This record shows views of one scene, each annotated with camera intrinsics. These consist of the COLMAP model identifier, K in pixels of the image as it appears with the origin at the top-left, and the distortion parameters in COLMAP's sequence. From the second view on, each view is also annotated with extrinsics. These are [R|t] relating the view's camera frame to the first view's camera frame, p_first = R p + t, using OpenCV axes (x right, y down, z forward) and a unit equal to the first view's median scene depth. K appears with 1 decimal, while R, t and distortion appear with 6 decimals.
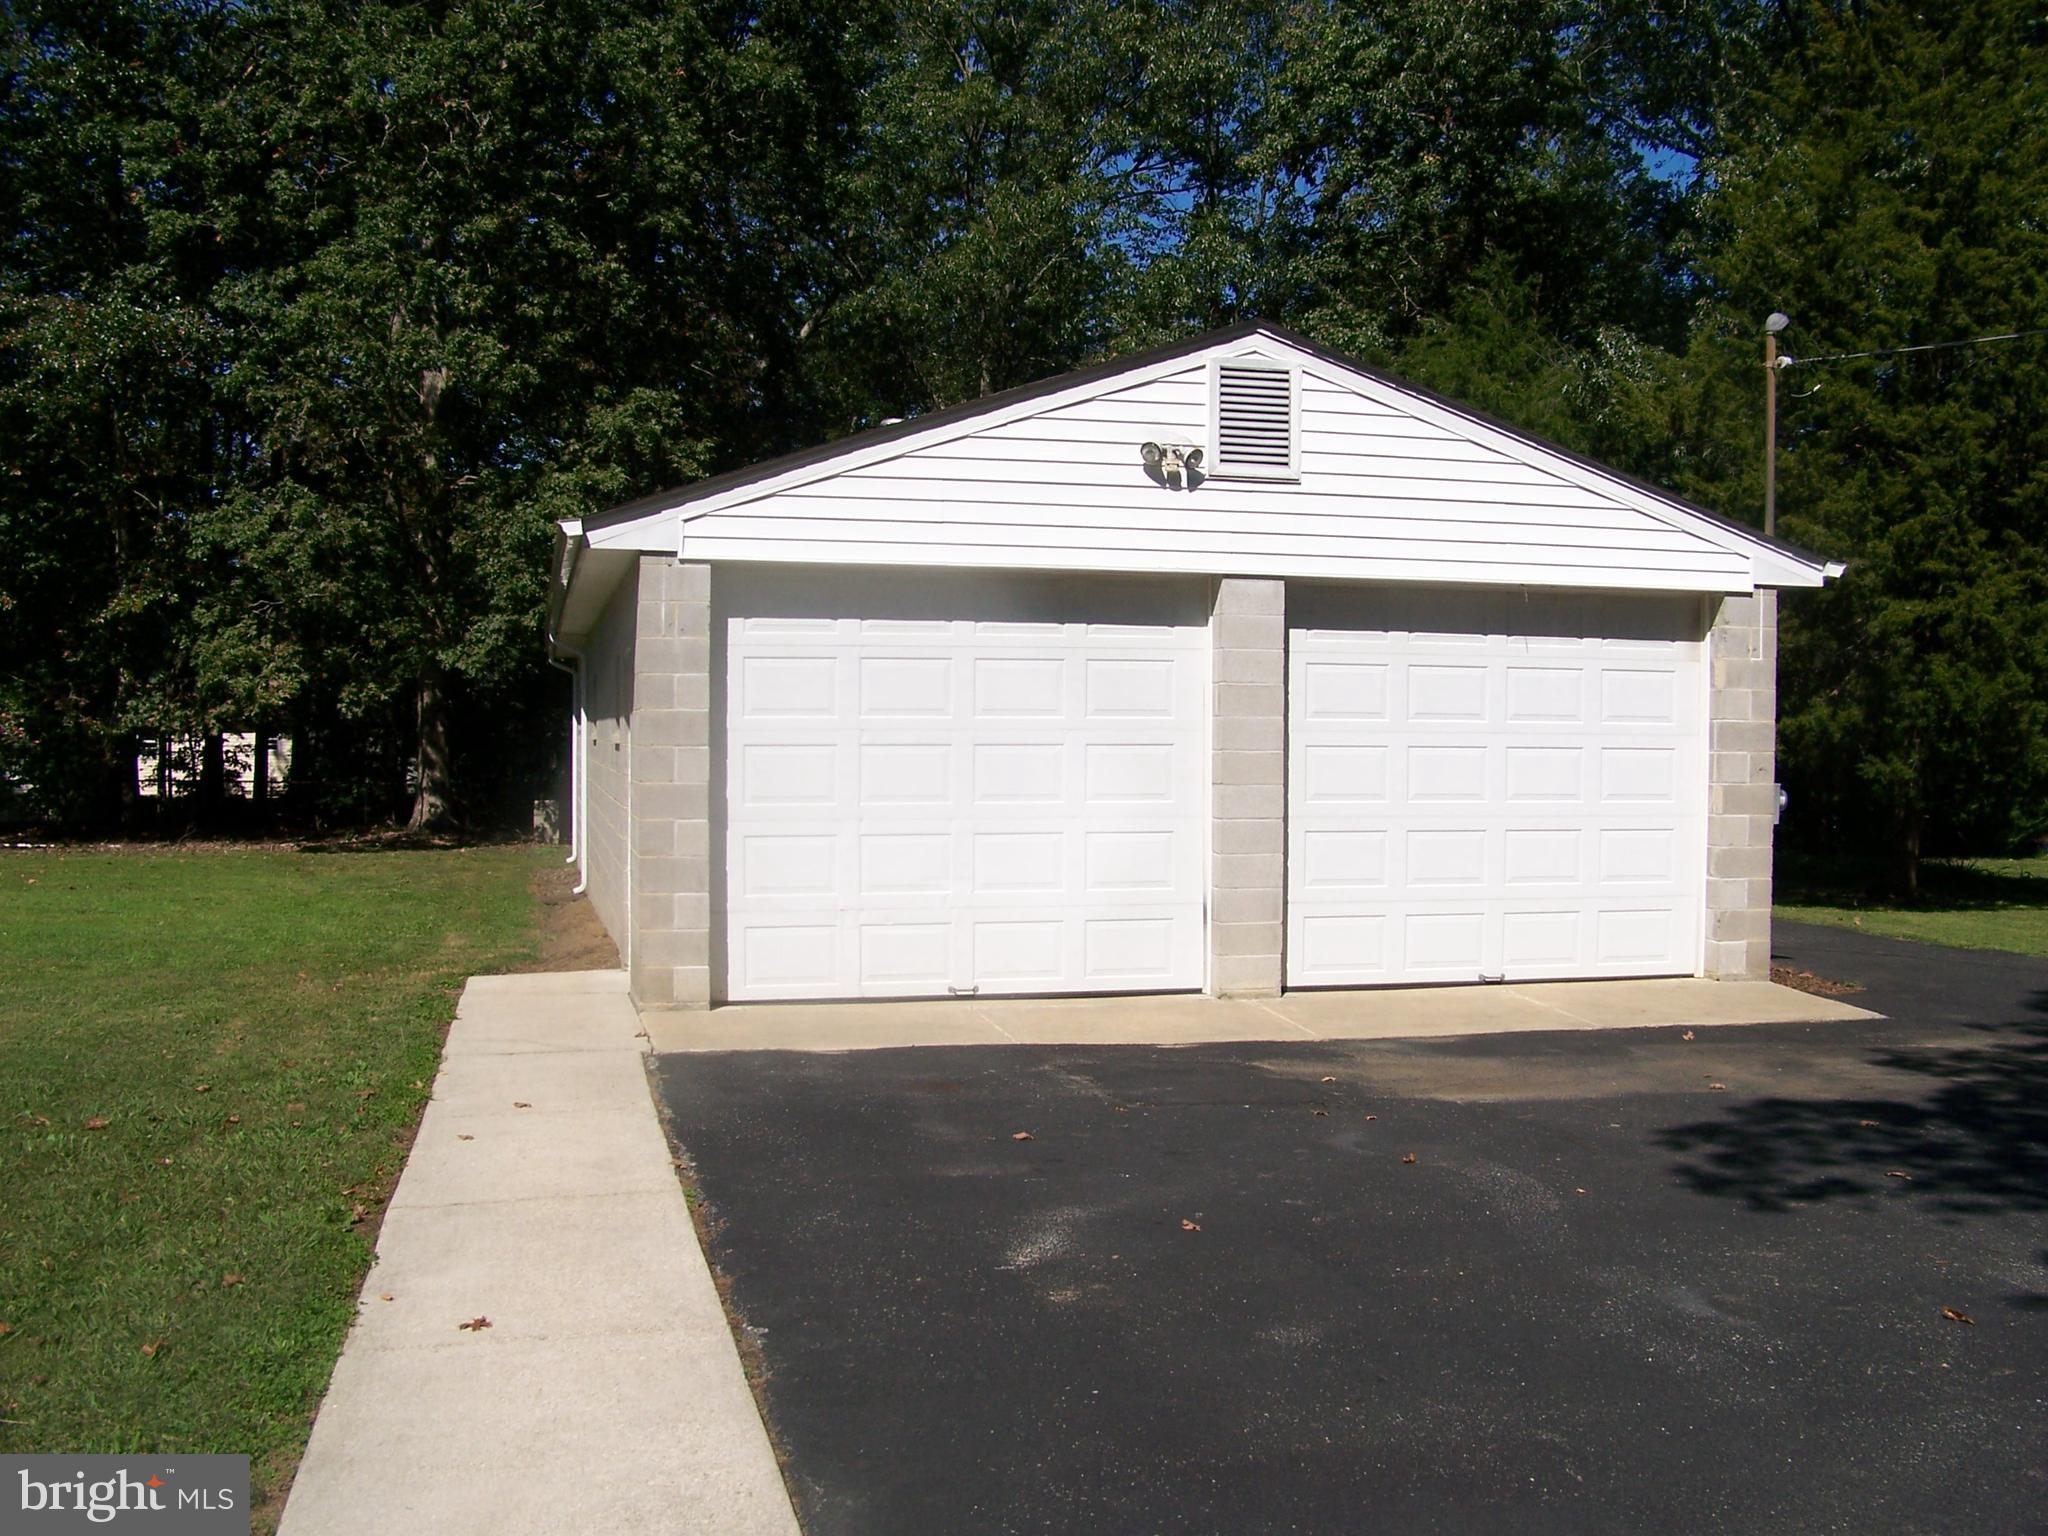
lens RADIAL K [[2153.4, 0, 1061.3], [0, 2153.4, 781.5], [0, 0, 1]] dist [-0.259272, 0.364780]
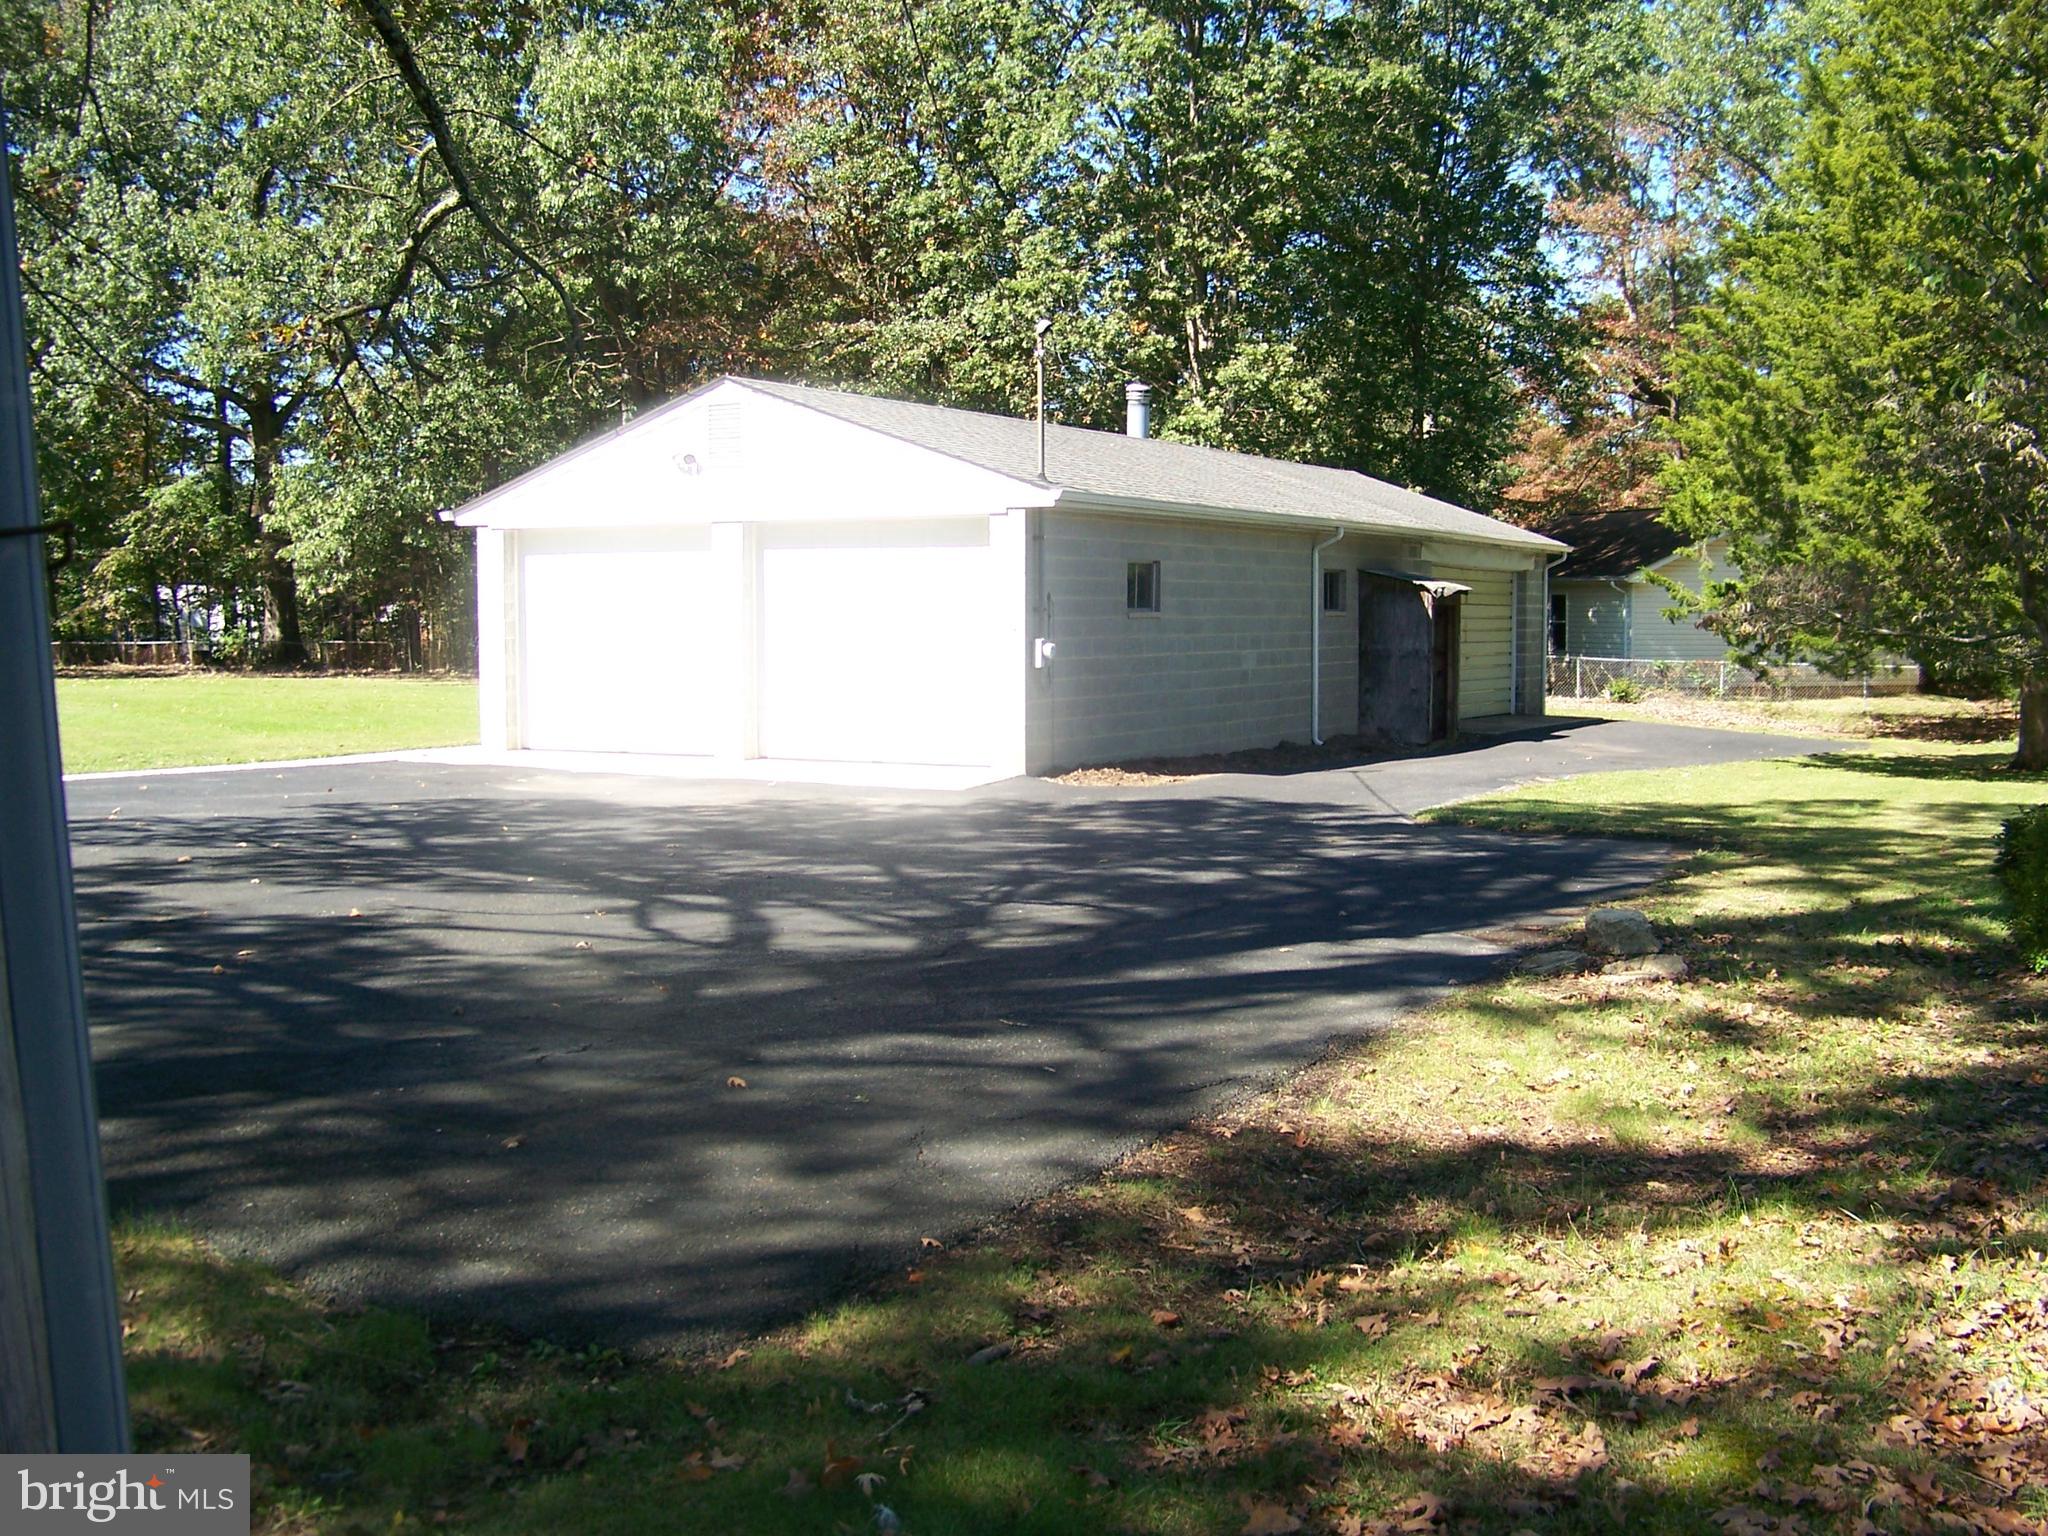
lens RADIAL K [[2153.4, 0, 1061.3], [0, 2153.4, 781.5], [0, 0, 1]] dist [-0.259272, 0.364780]
pose [[0.733231, 0.048333, -0.678260, 1.397979], [-0.010015, 0.998130, 0.060300, 0.009023], [0.679906, -0.037421, 0.732344, -0.103383]]
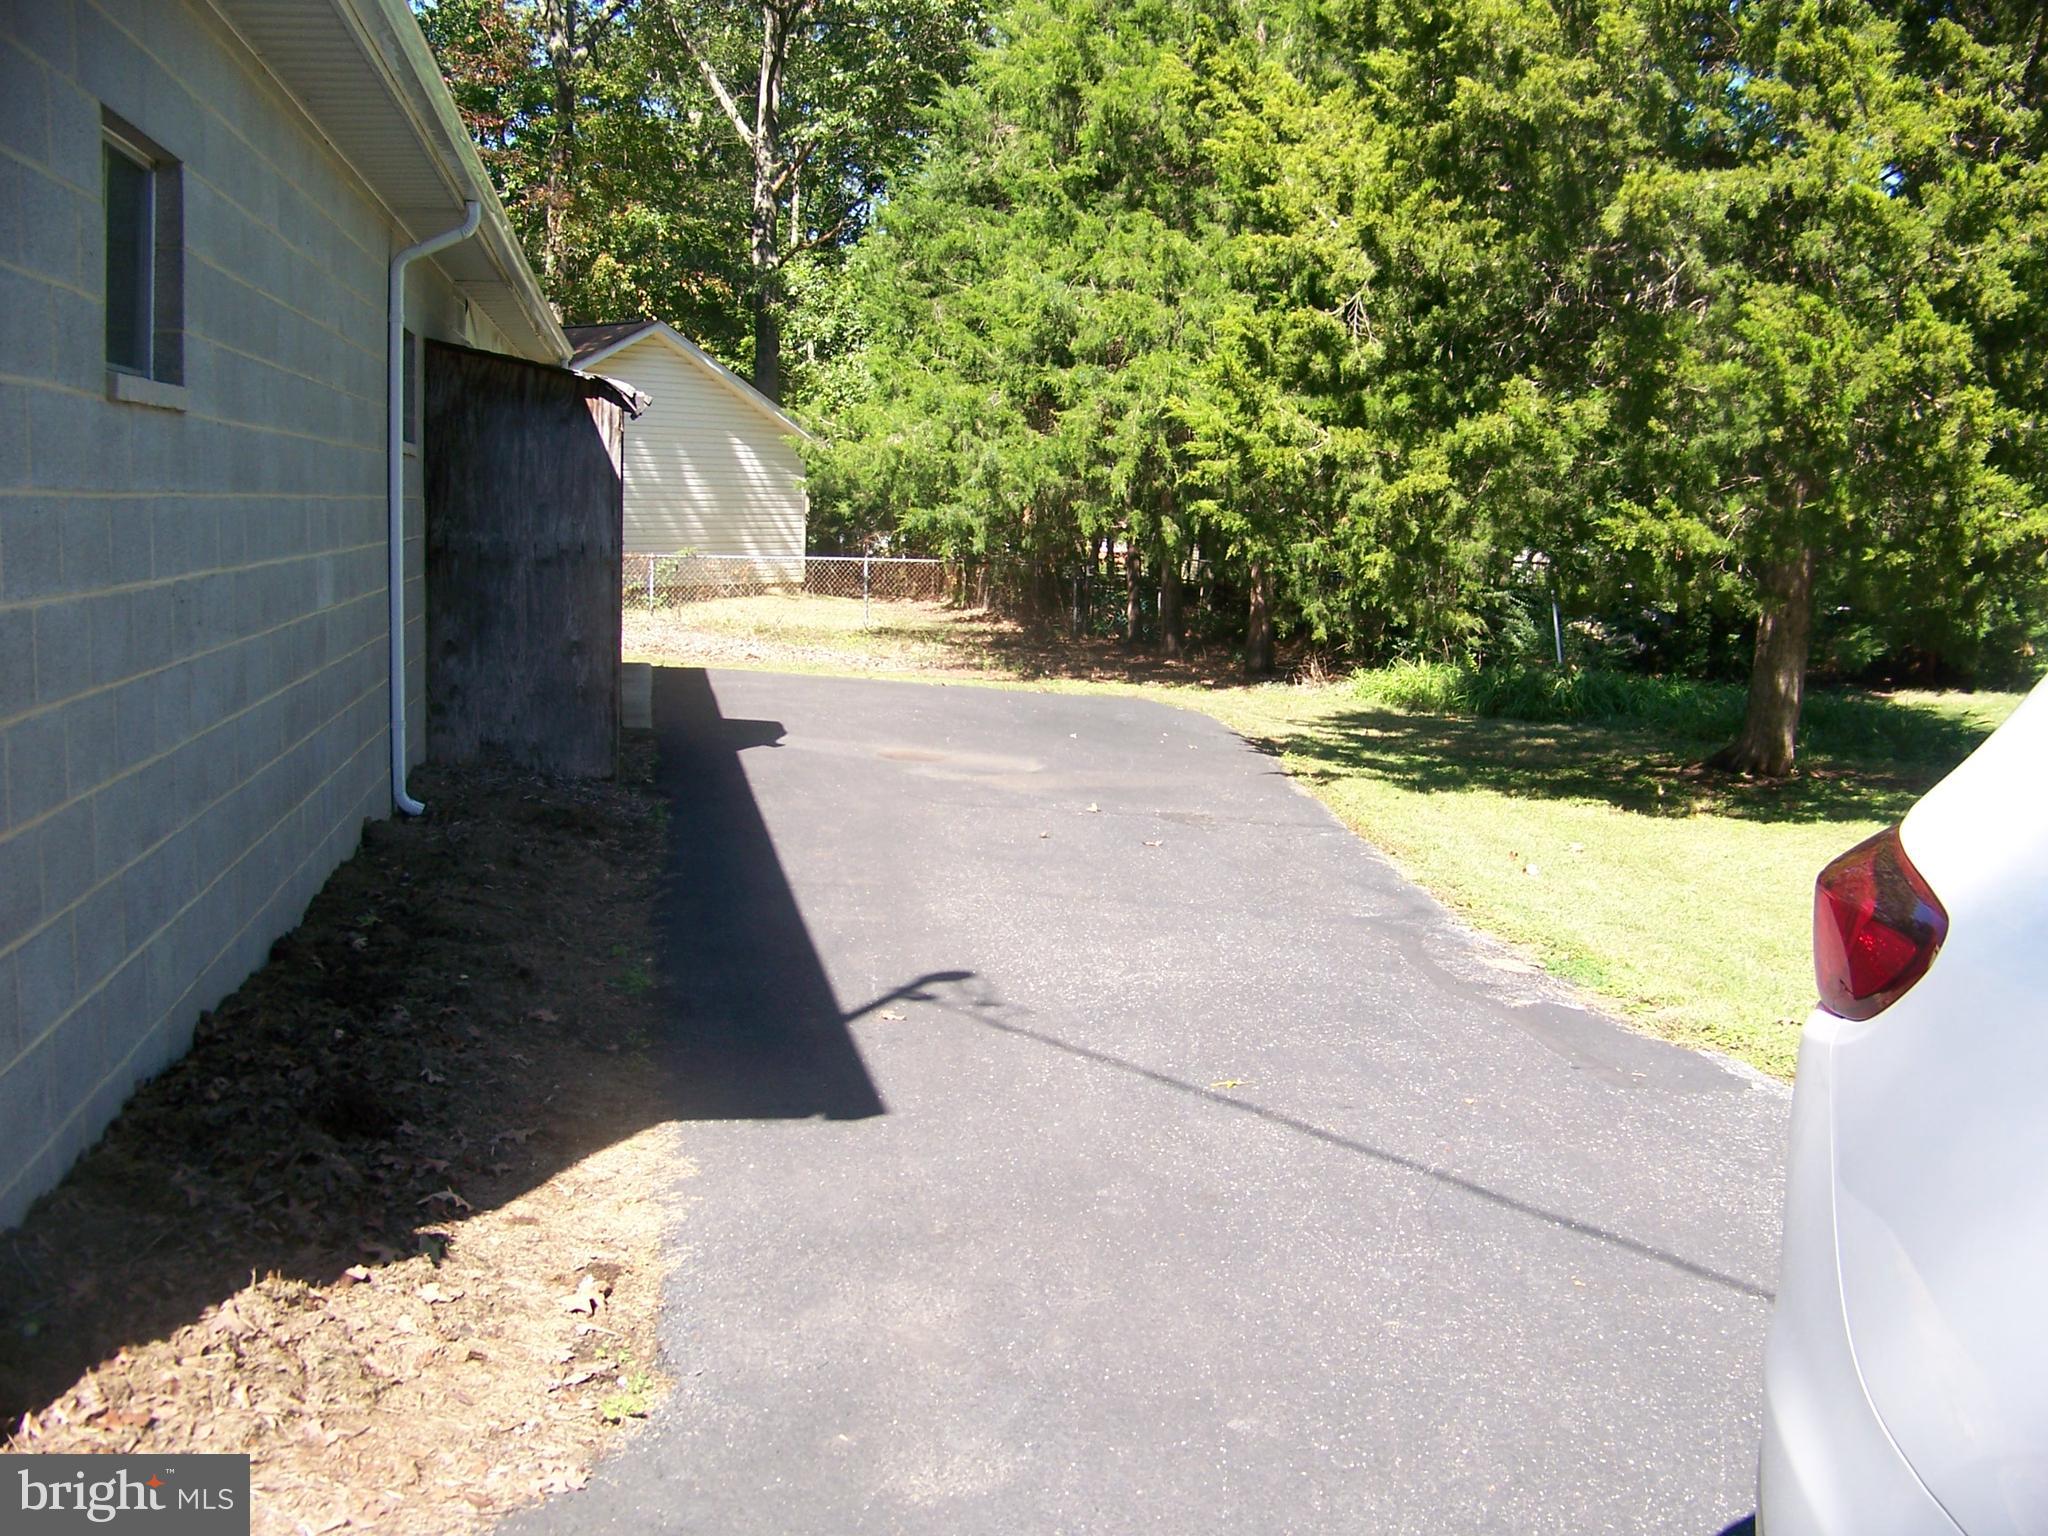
lens RADIAL K [[2153.4, 0, 1061.3], [0, 2153.4, 781.5], [0, 0, 1]] dist [-0.259272, 0.364780]
pose [[0.998623, 0.023254, -0.047033, 0.465741], [-0.018255, 0.994402, 0.104070, 0.005537], [0.049190, -0.103068, 0.993457, 0.839396]]
